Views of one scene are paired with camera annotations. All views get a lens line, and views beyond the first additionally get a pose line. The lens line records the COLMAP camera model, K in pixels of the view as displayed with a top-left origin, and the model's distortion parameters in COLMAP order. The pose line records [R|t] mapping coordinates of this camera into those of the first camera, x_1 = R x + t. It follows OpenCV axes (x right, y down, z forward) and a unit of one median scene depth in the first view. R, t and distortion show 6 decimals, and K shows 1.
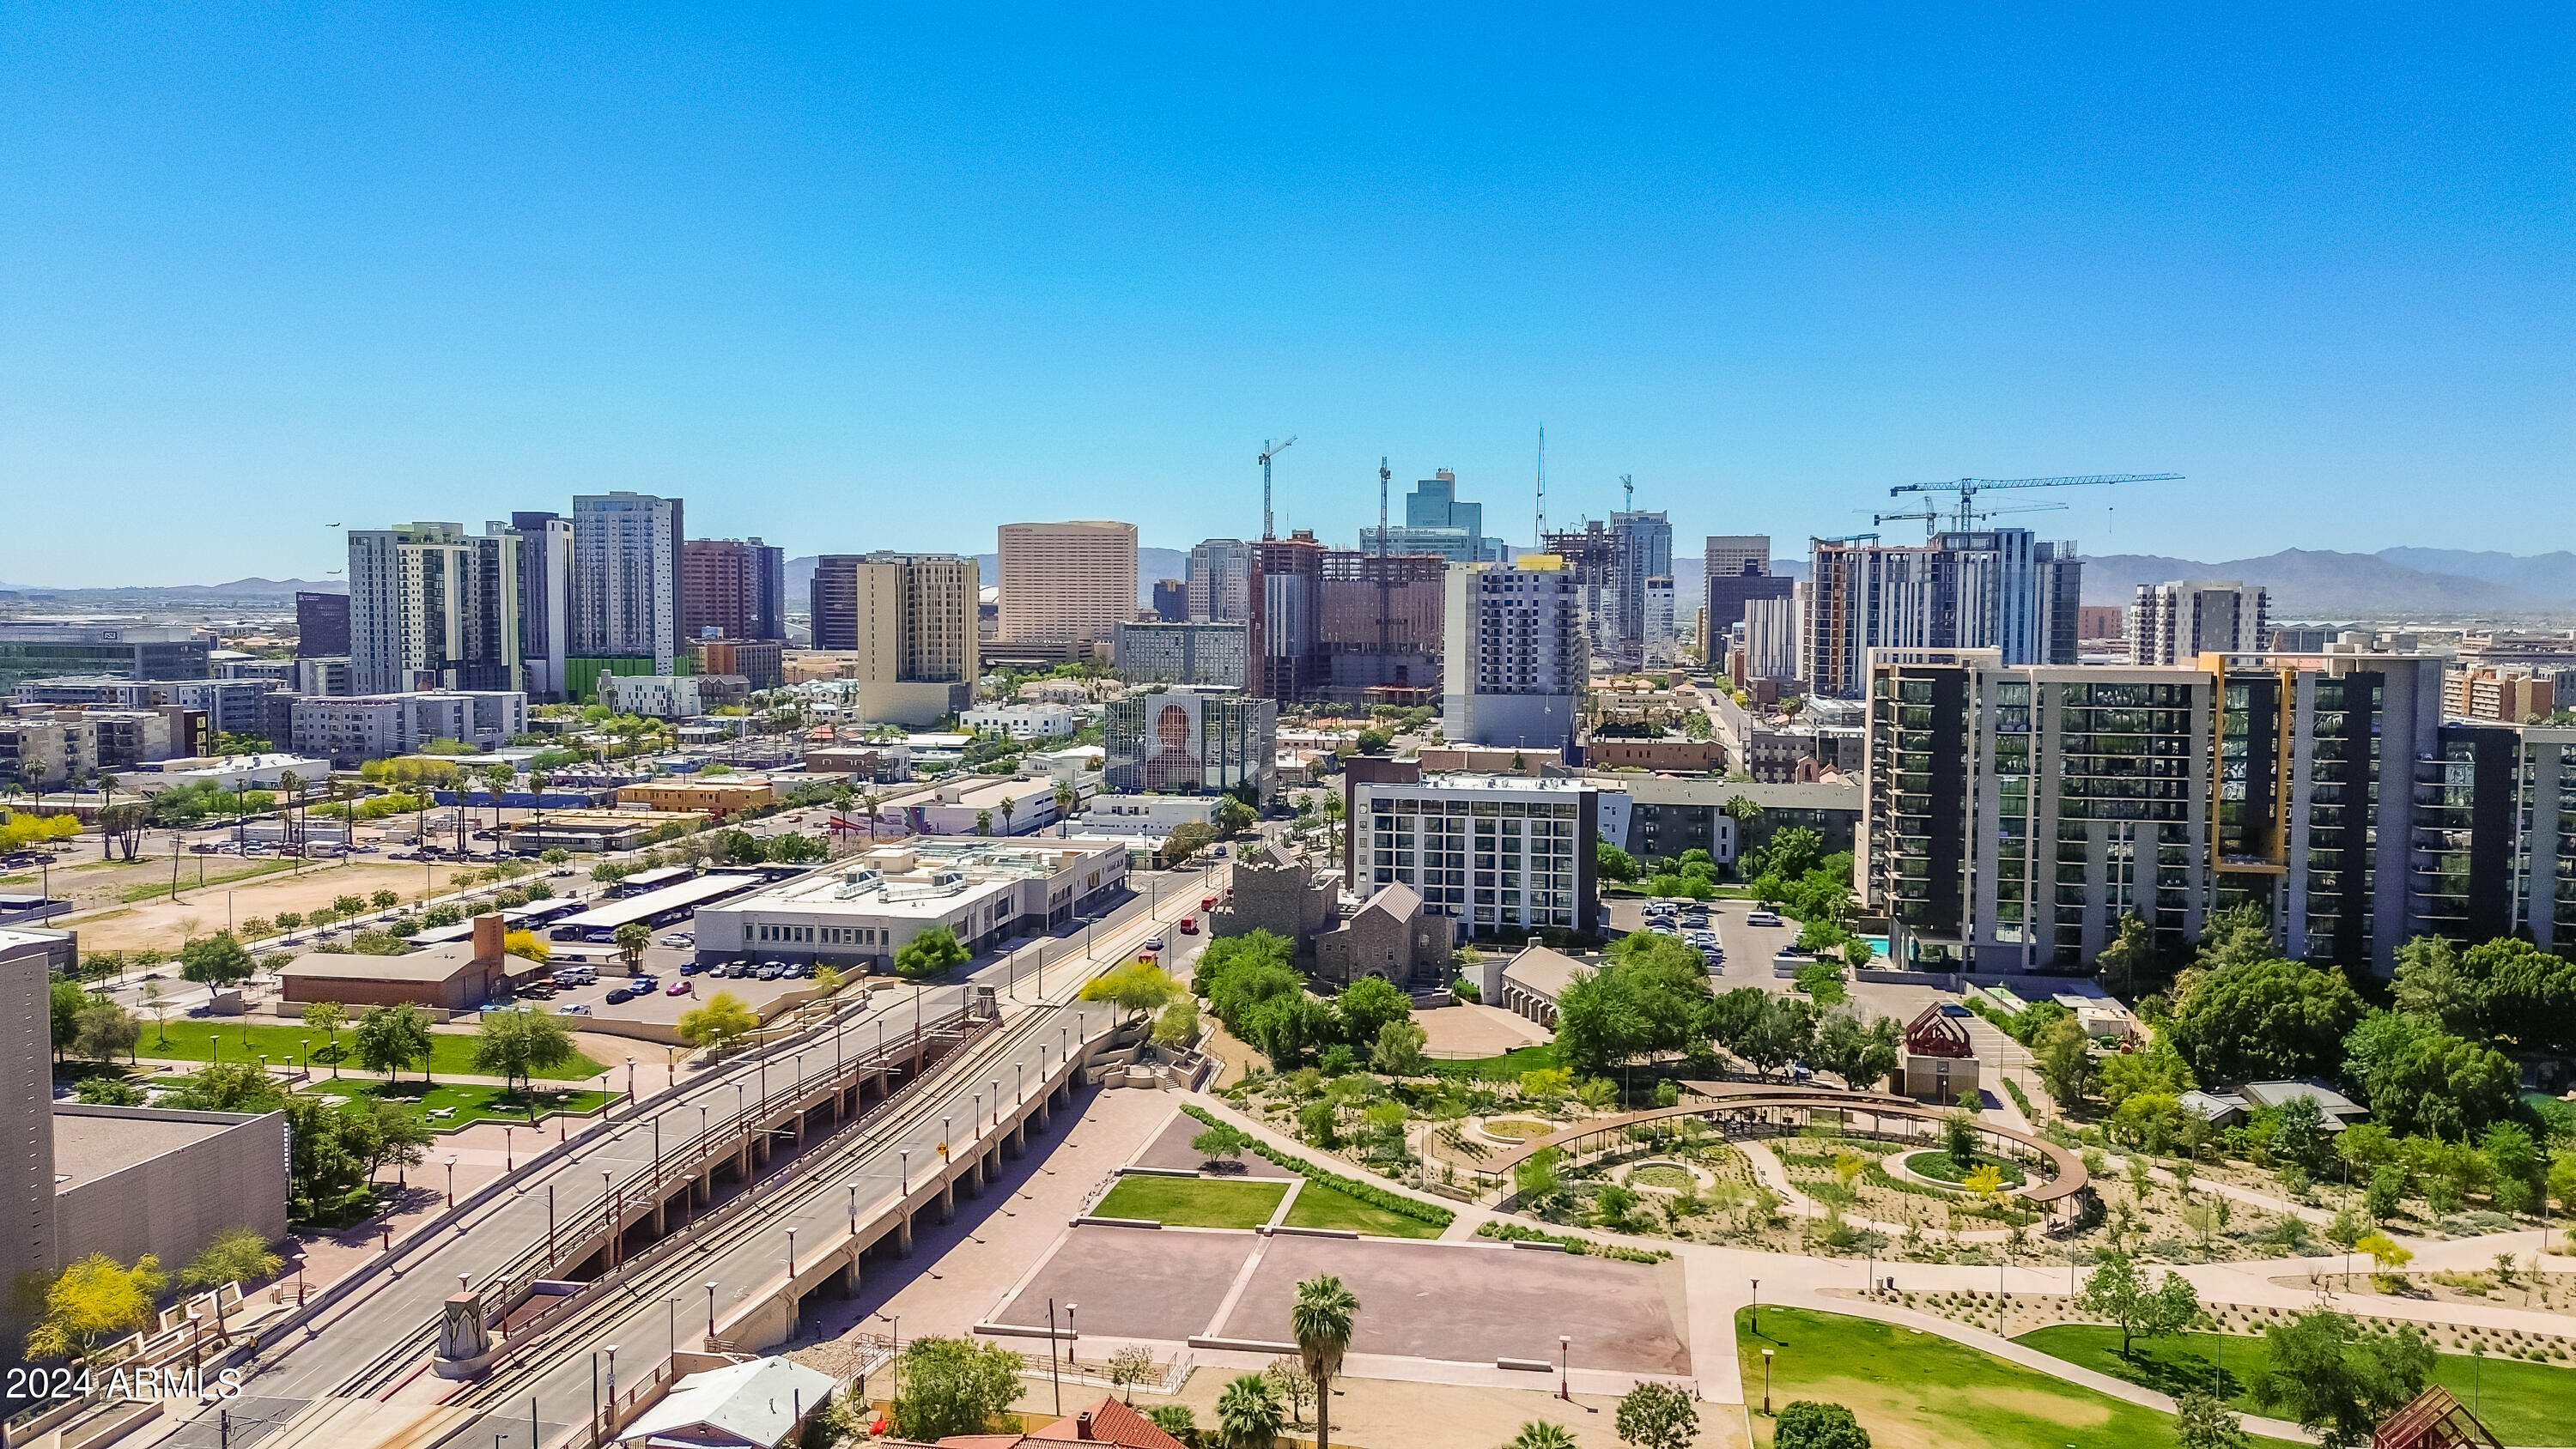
lens RADIAL K [[1841.3, 0, 1311.3], [0, 1841.3, 687.6], [0, 0, 1]] dist [0.062770, -0.049872]
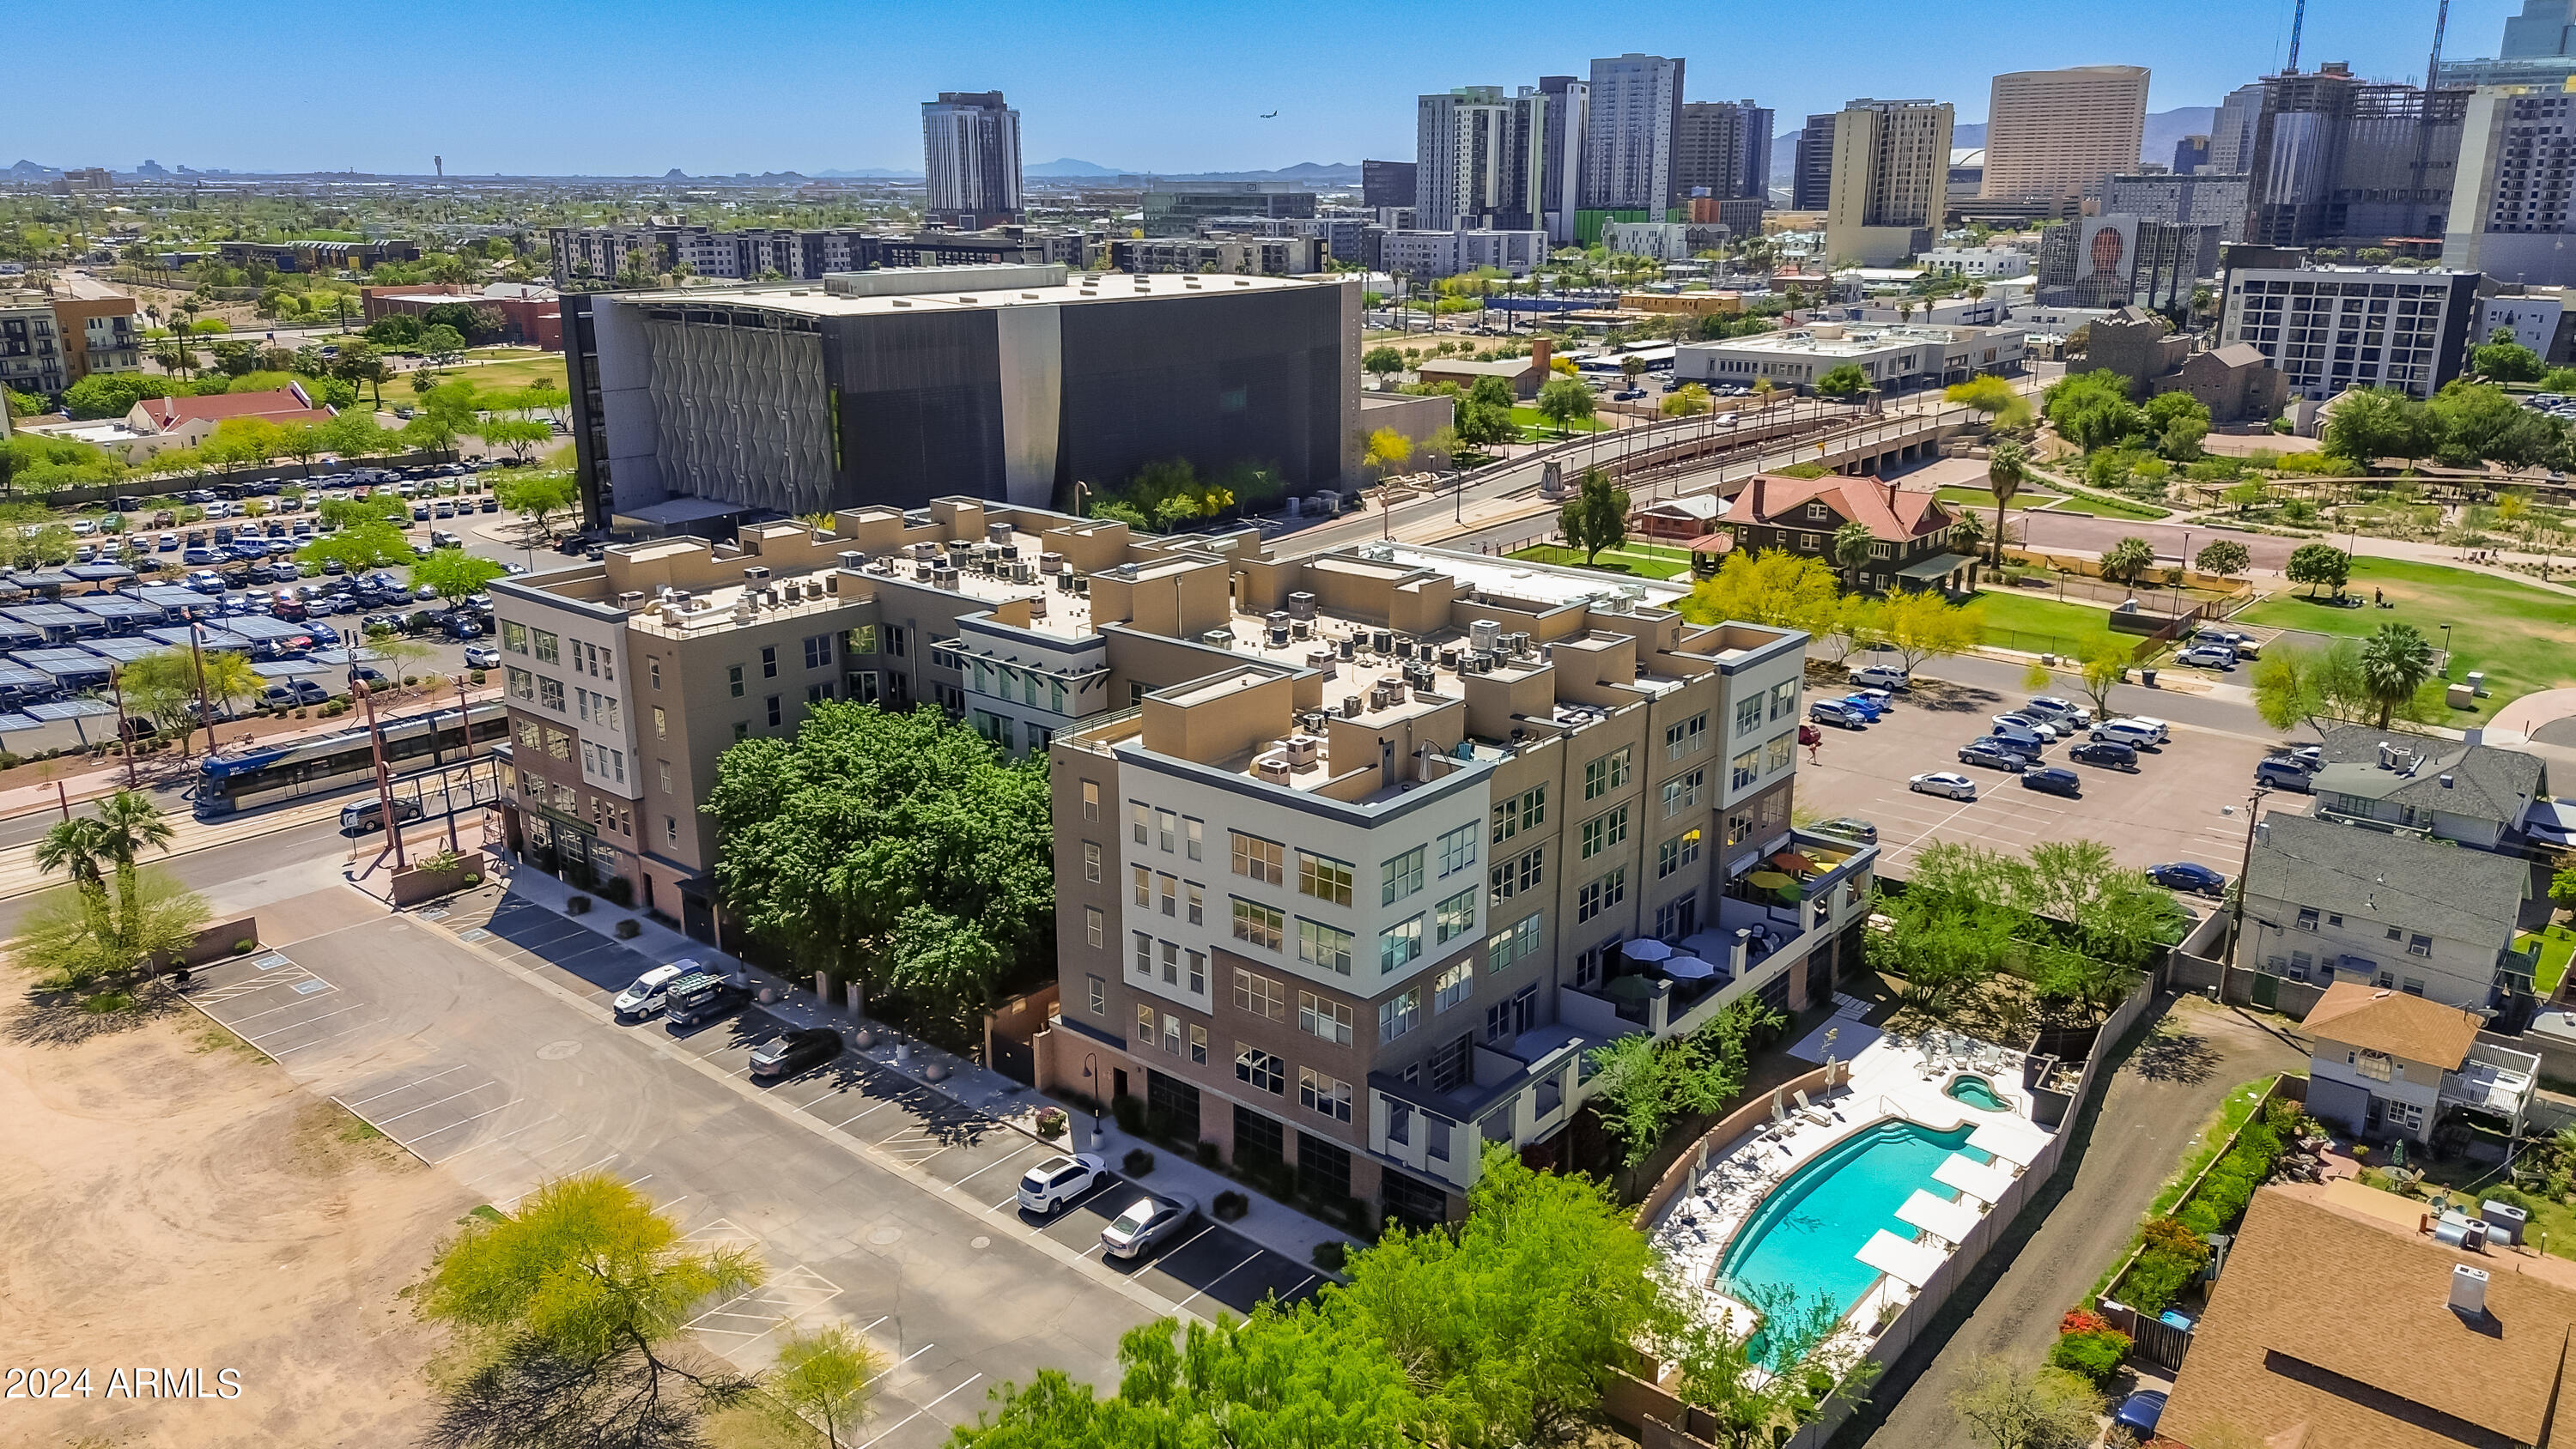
lens RADIAL K [[1853.1, 0, 1288.0], [0, 1853.1, 724.5], [0, 0, 1]] dist [0.070941, -0.066195]
pose [[0.866599, 0.134933, -0.480417, 0.117339], [-0.018859, 0.970915, 0.238680, 0.060559], [0.498650, -0.197780, 0.843938, -0.355127]]
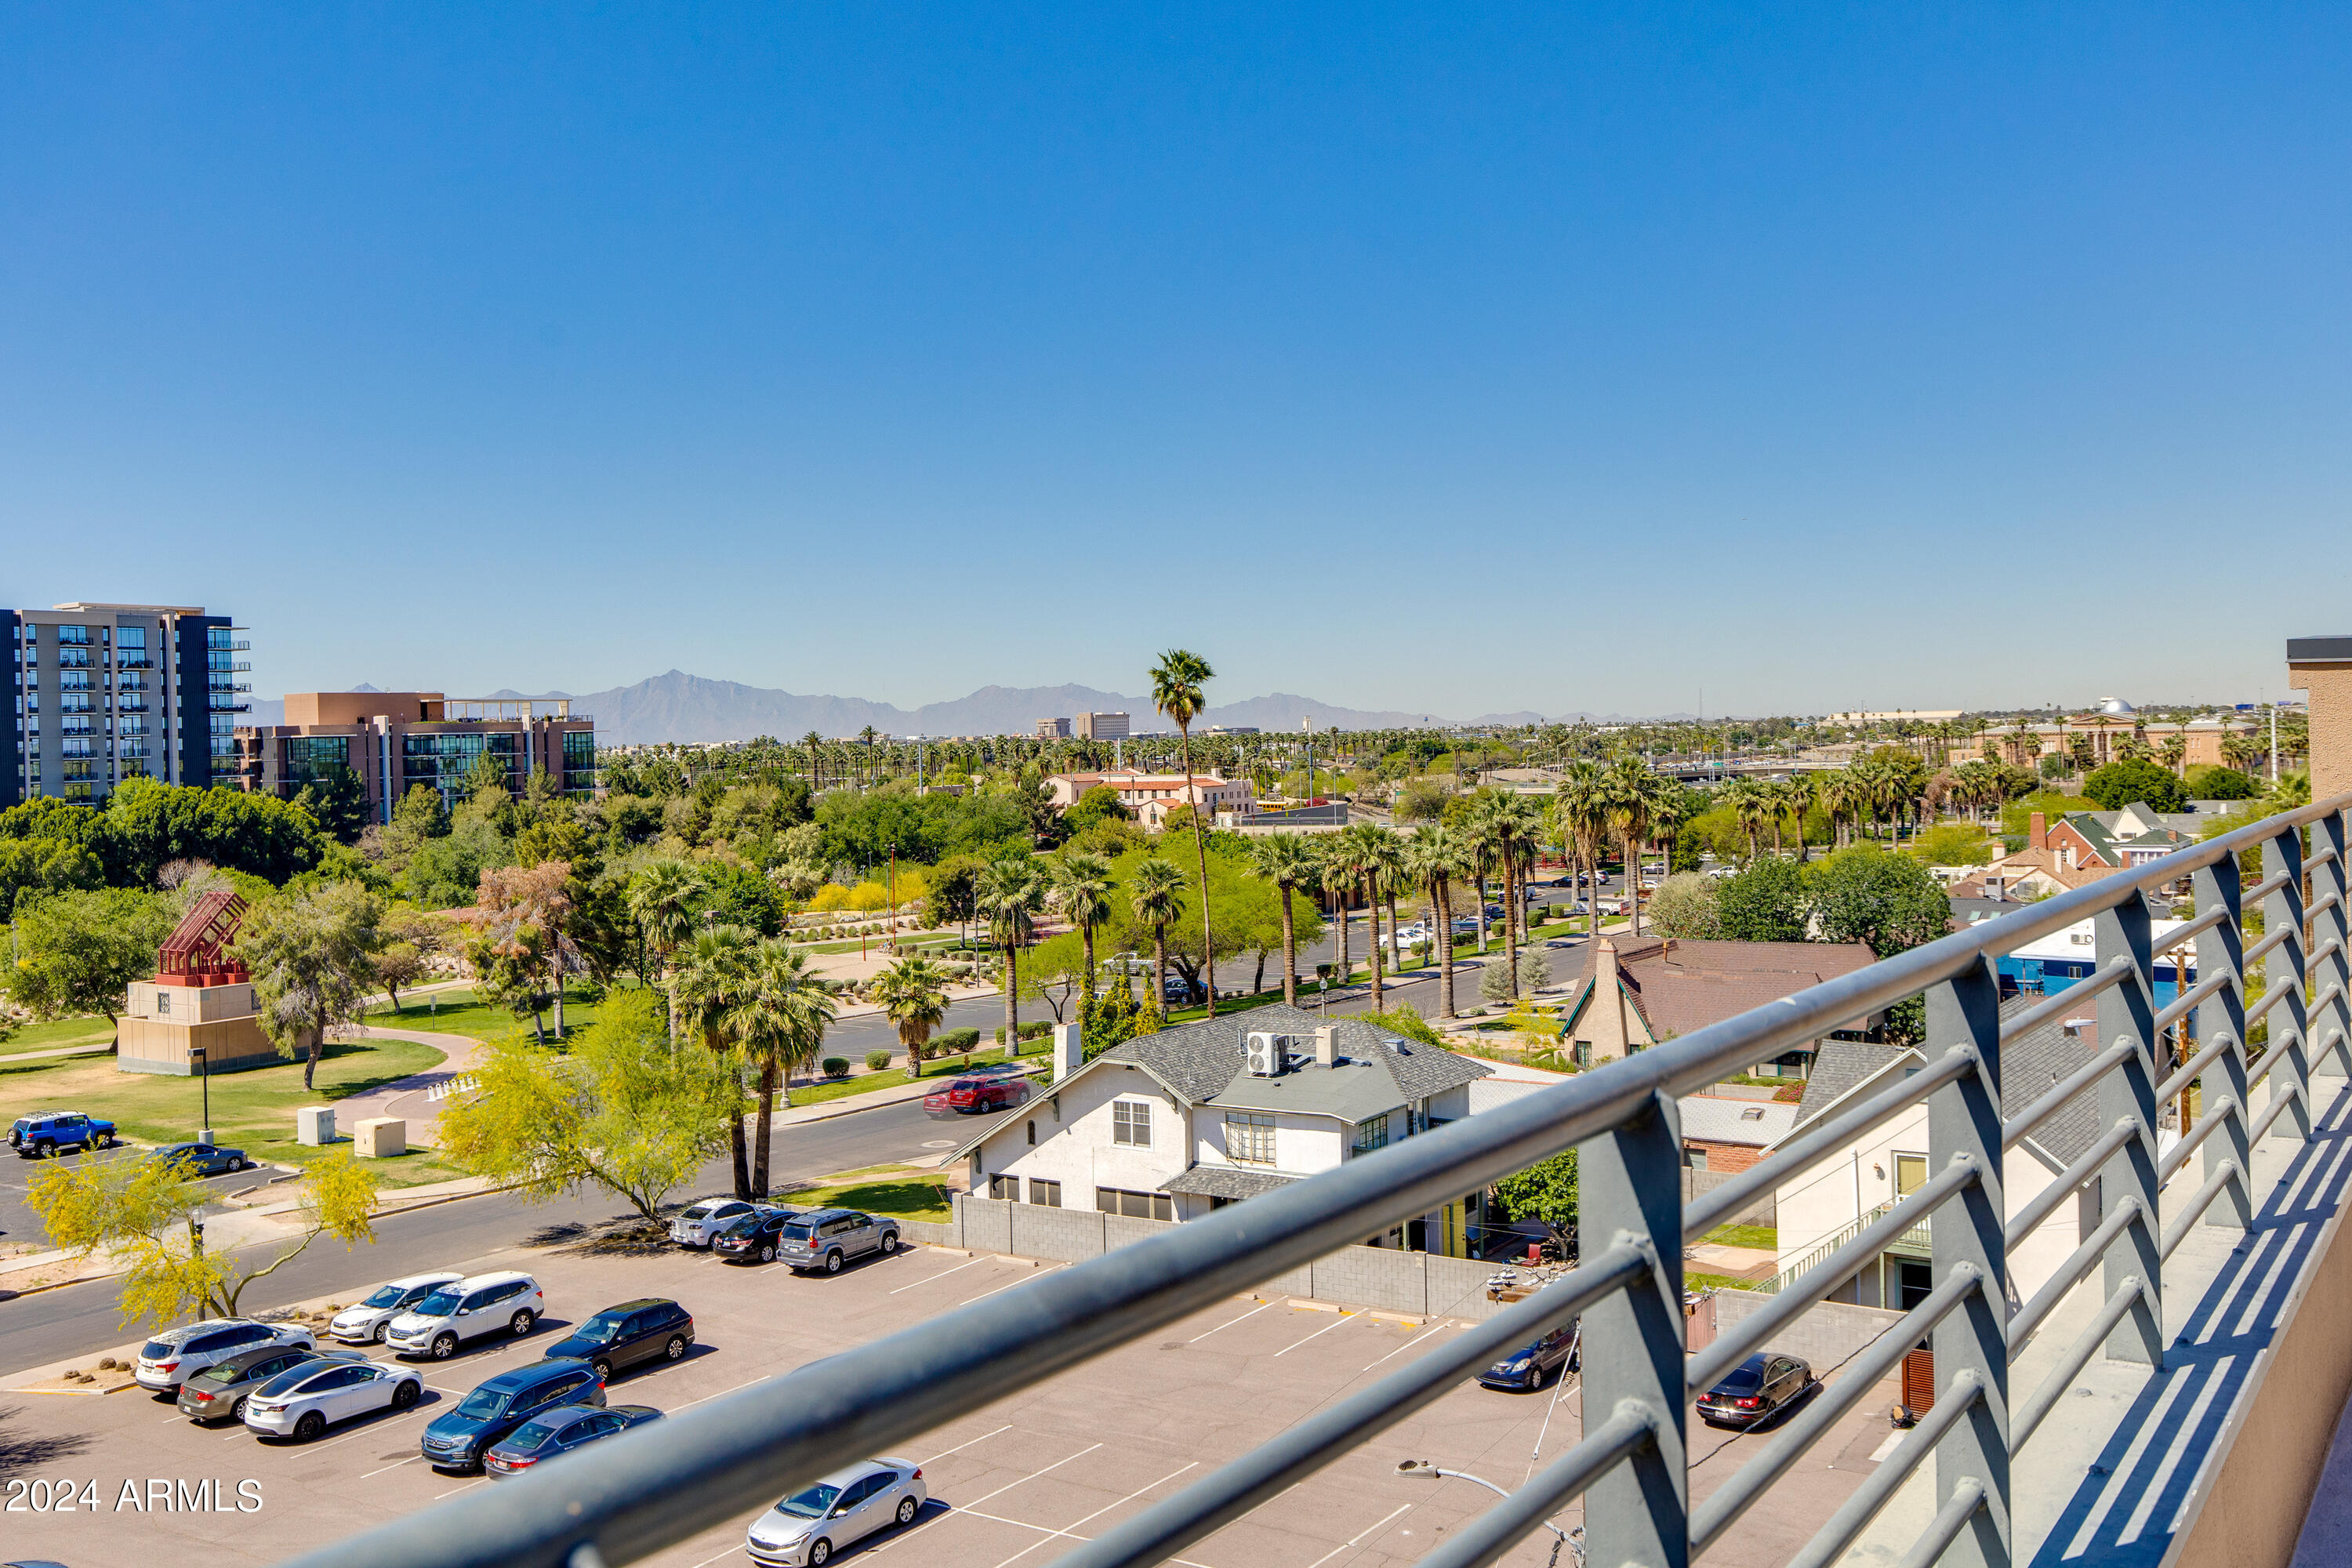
lens RADIAL K [[2091.1, 0, 1155.4], [0, 2091.1, 776.0], [0, 0, 1]] dist [0.002067, 0.000263]
pose [[0.415741, -0.036440, 0.908753, -0.091161], [0.073114, 0.997302, 0.006542, 0.123889], [-0.906540, 0.063723, 0.417283, 0.006959]]
